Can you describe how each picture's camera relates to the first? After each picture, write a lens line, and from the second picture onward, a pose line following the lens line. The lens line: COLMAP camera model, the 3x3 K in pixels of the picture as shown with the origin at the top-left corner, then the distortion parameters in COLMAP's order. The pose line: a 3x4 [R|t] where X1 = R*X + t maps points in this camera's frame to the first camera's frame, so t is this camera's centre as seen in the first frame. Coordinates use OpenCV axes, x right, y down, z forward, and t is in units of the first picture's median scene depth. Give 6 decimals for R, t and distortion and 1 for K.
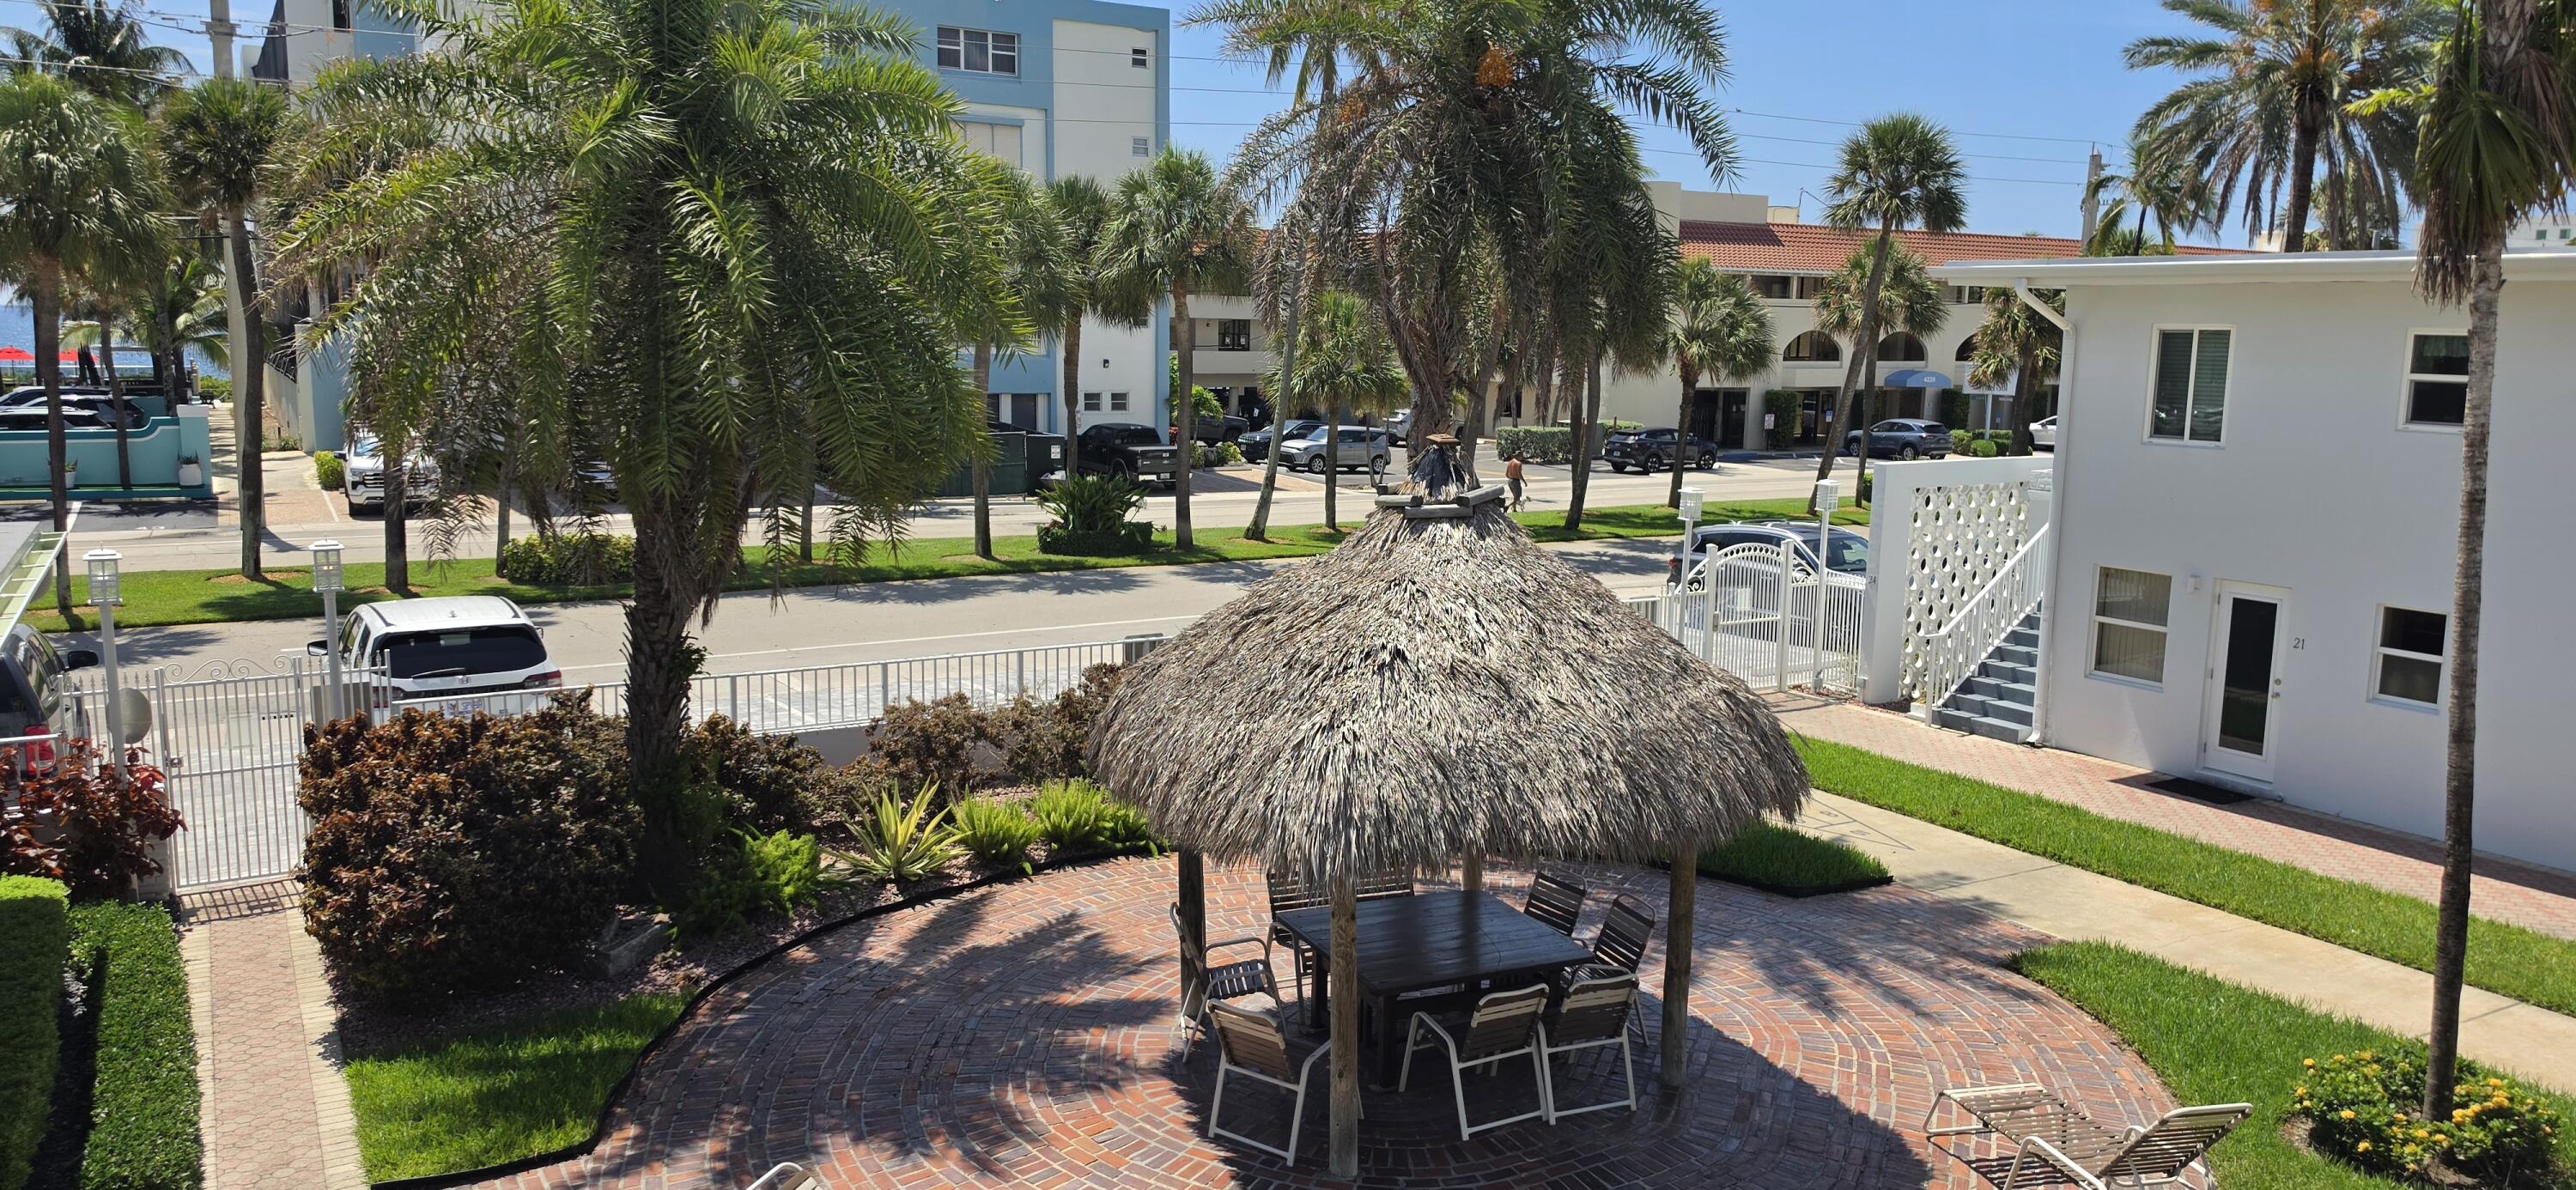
lens RADIAL K [[1747.7, 0, 1288.0], [0, 1747.7, 595.0], [0, 0, 1]] dist [0.108063, -0.175068]
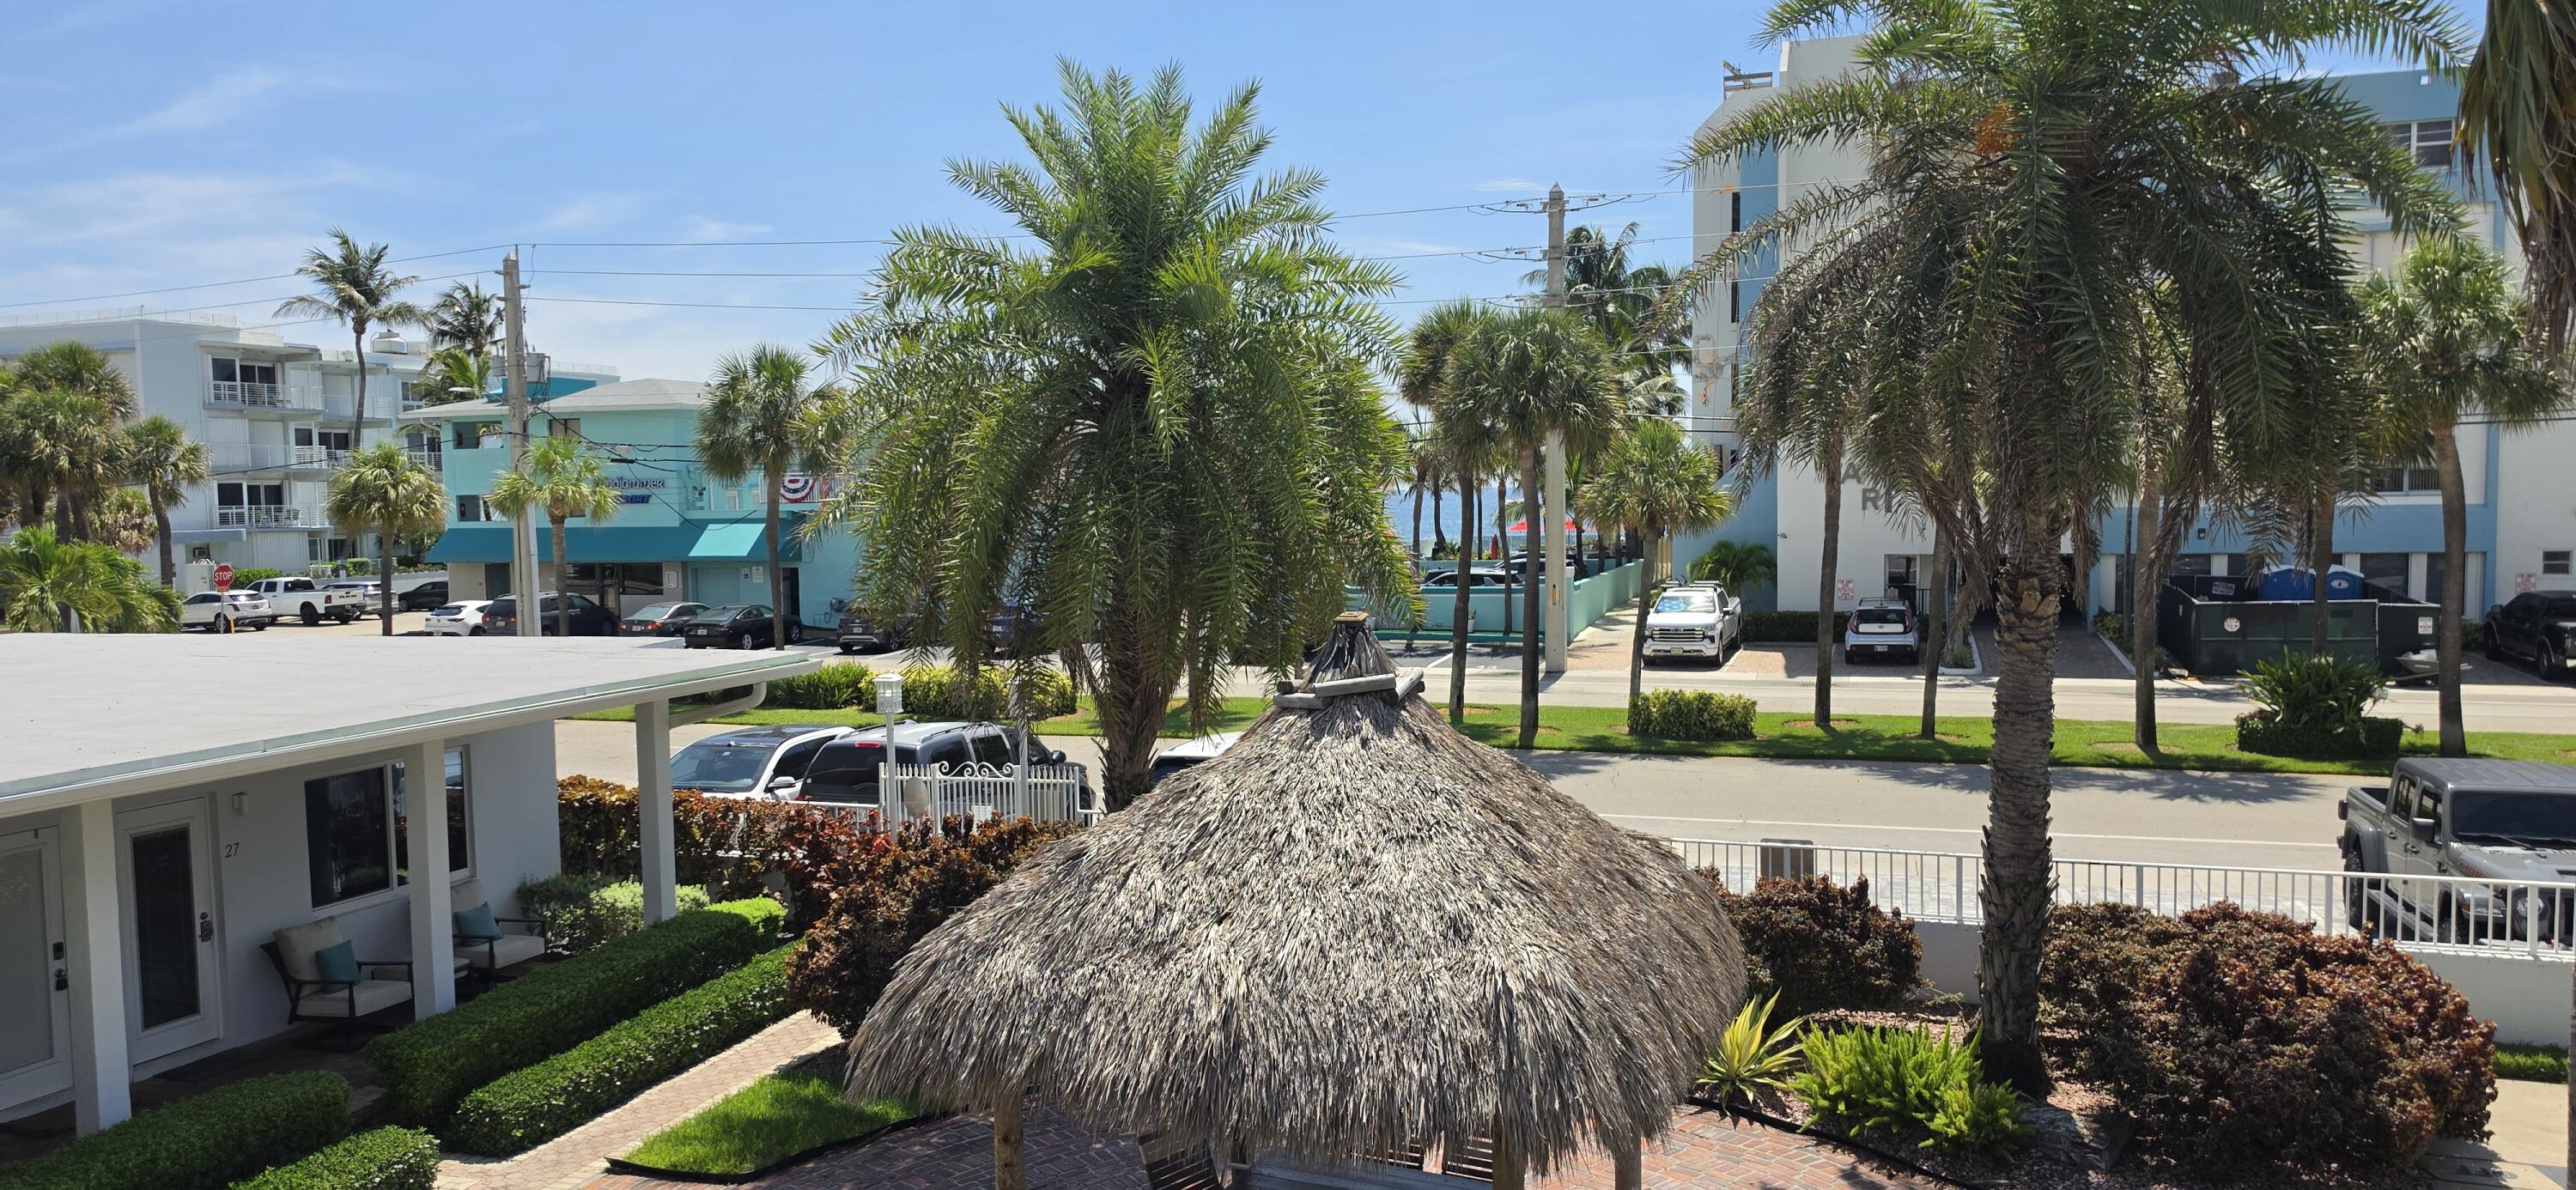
lens RADIAL K [[1747.7, 0, 1288.0], [0, 1747.7, 595.0], [0, 0, 1]] dist [0.108063, -0.175068]
pose [[0.621331, 0.013024, -0.783440, 0.223139], [-0.084732, 0.995115, -0.050656, -0.015797], [0.778953, 0.097856, 0.619400, 0.146087]]
